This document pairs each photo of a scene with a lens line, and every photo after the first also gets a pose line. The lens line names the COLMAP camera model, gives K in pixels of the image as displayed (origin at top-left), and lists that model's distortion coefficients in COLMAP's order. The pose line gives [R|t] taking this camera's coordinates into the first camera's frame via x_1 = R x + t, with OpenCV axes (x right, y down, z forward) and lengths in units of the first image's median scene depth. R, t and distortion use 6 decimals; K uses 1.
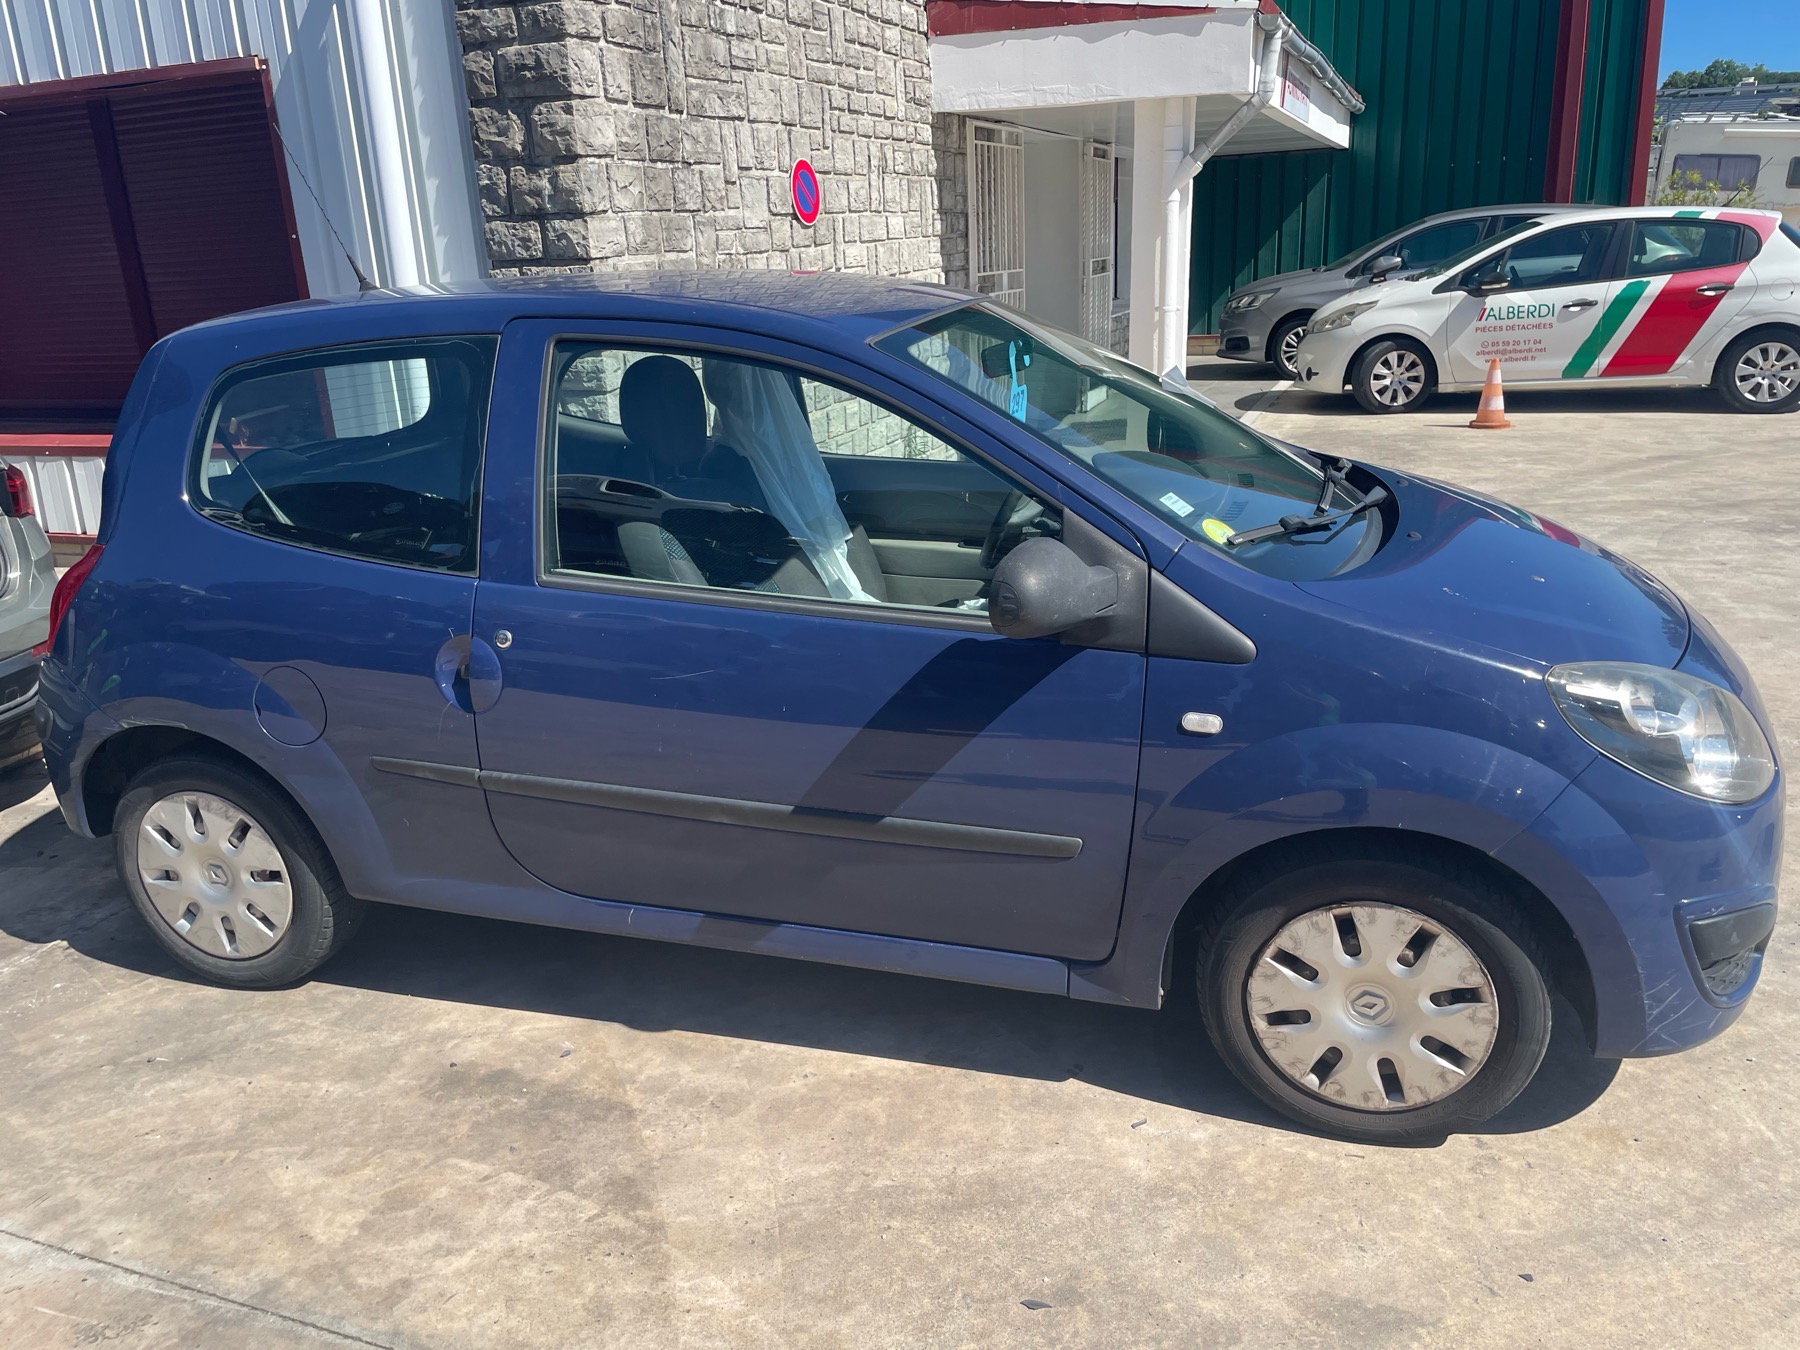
lens RADIAL K [[1356.4, 0, 896.1], [0, 1356.4, 674.9], [0, 0, 1]] dist [0.069644, -0.090747]
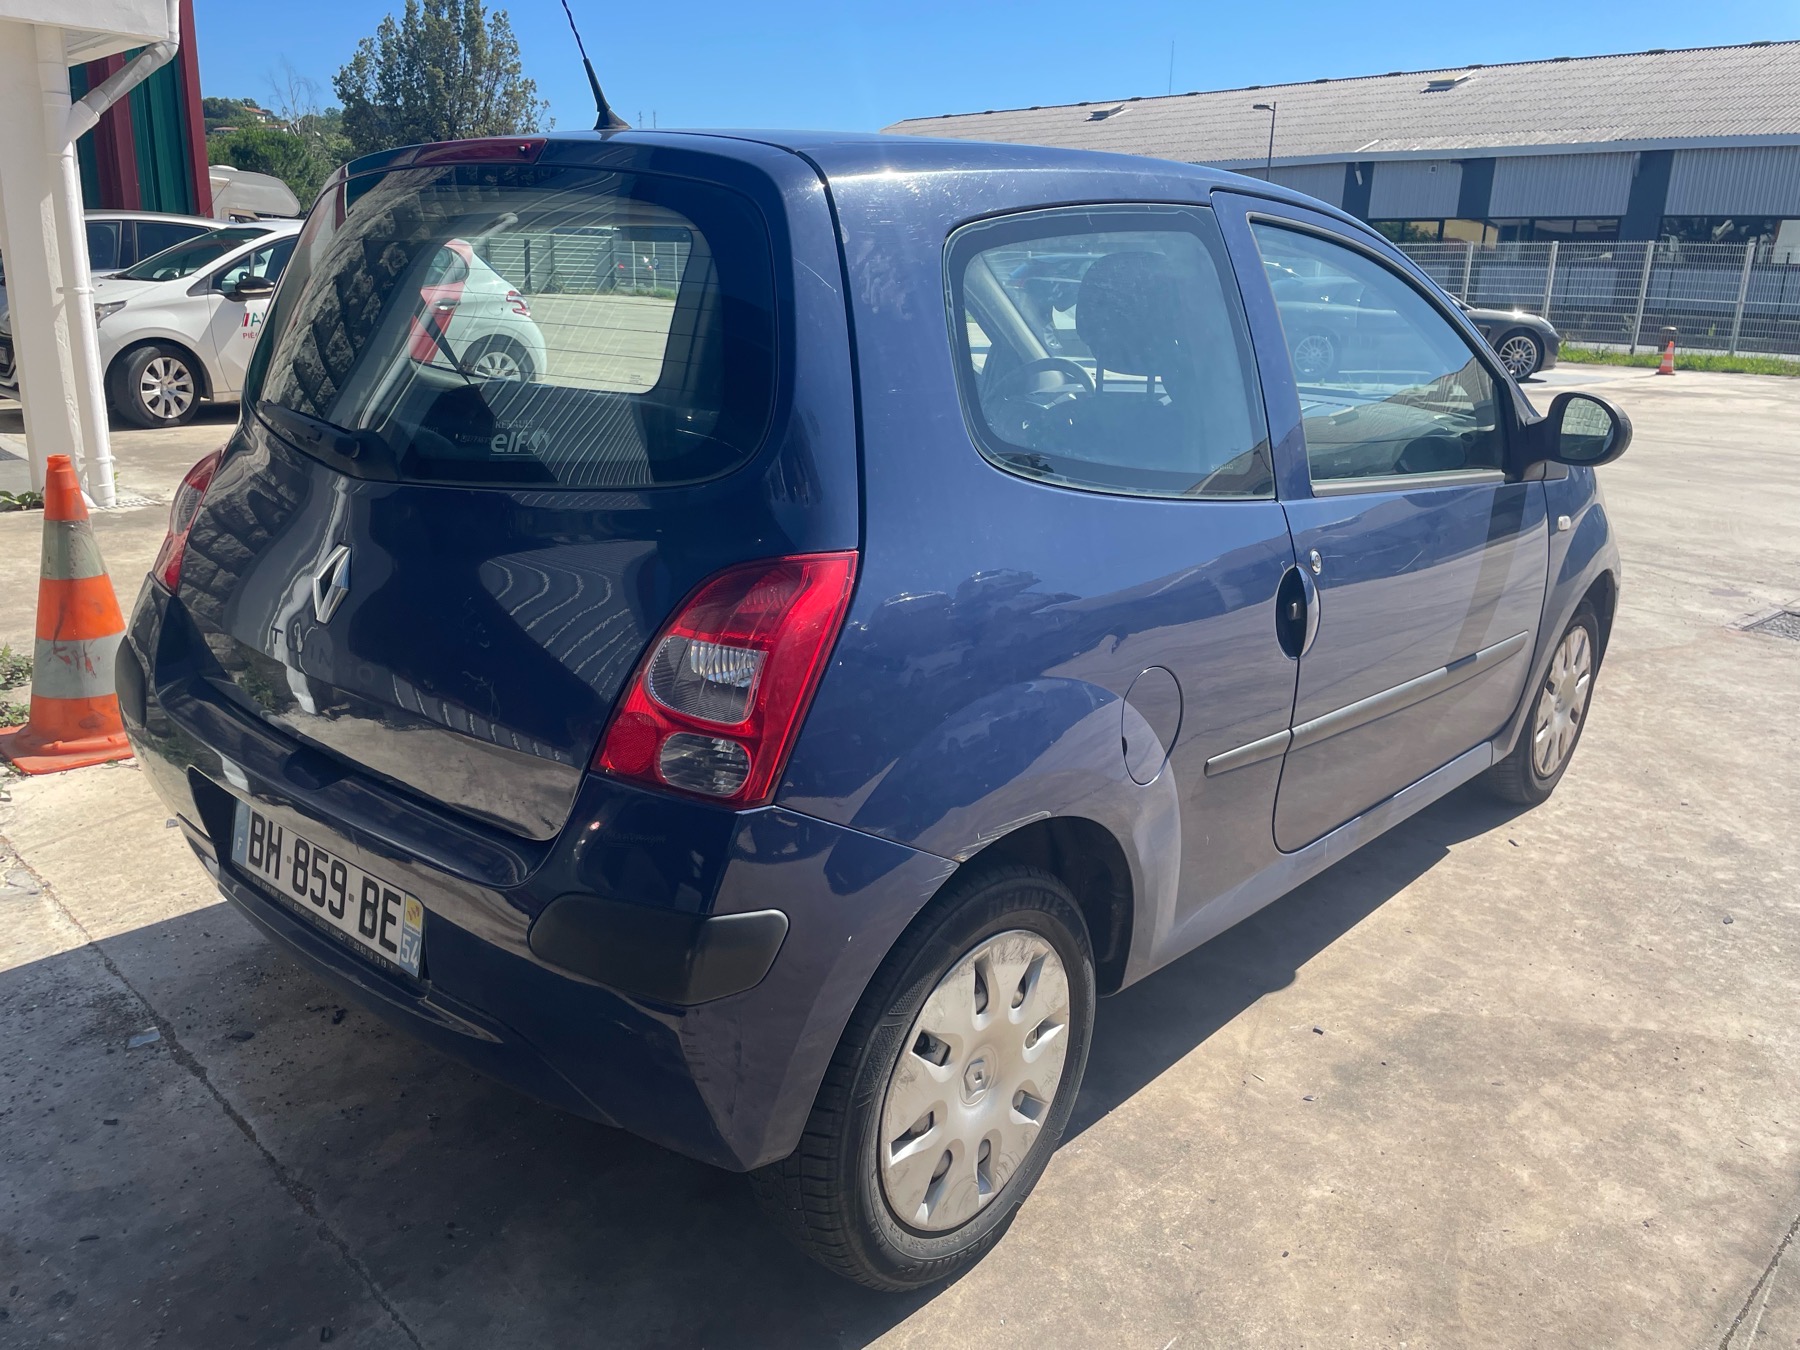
lens RADIAL K [[1356.4, 0, 896.0], [0, 1356.4, 674.7], [0, 0, 1]] dist [0.069644, -0.090747]
pose [[0.409398, -0.198036, 0.890604, -0.568679], [0.225711, 0.967799, 0.111445, -0.054435], [-0.883995, 0.155394, 0.440914, 0.423959]]
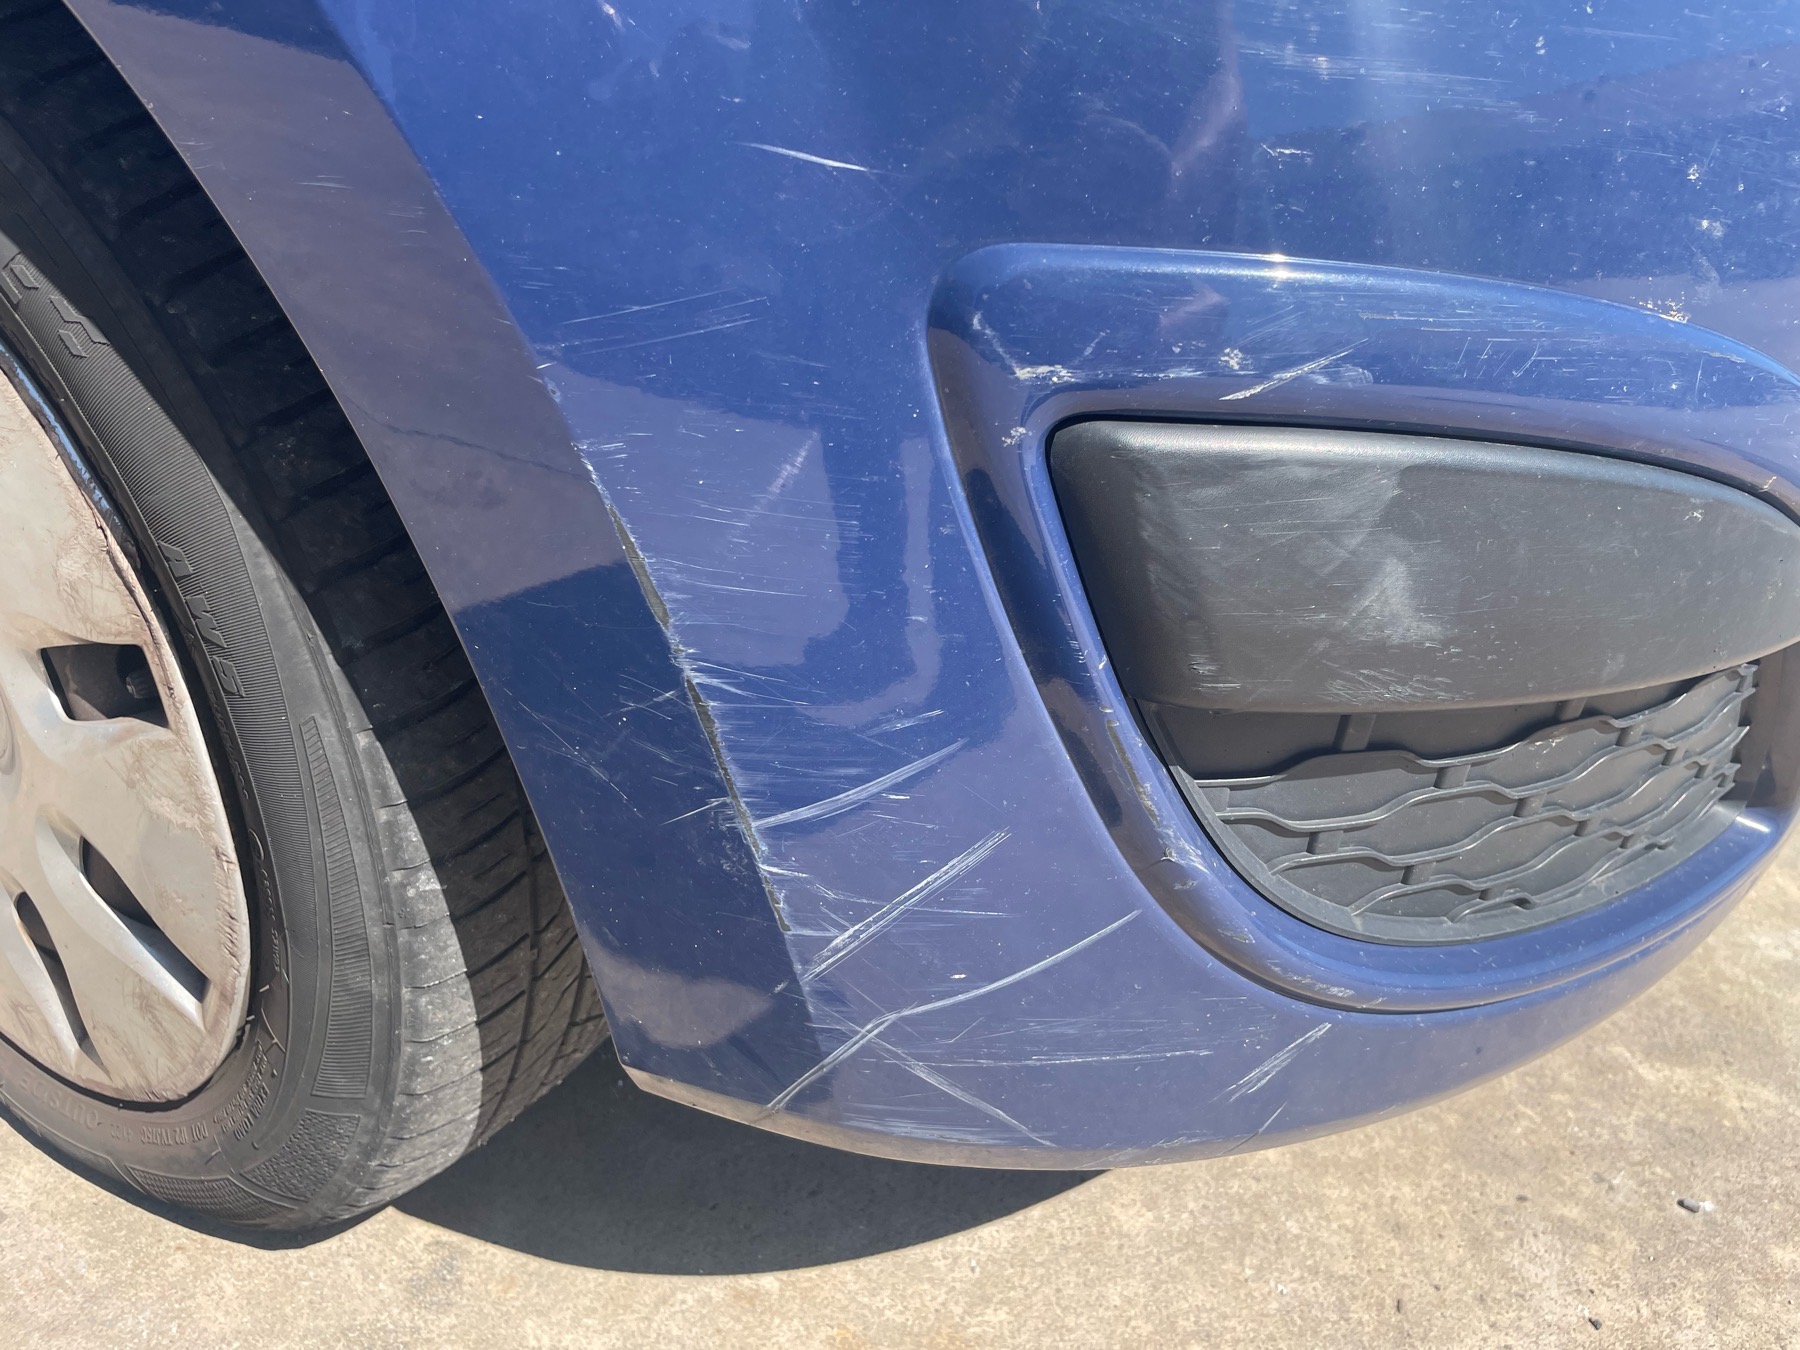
lens RADIAL K [[1356.4, 0, 904.4], [0, 1356.4, 670.4], [0, 0, 1]] dist [0.069644, -0.090747]
pose [[0.966712, 0.185120, -0.176629, 0.241186], [-0.157178, 0.974366, 0.160956, 0.076087], [0.201897, -0.127836, 0.971028, 0.348162]]
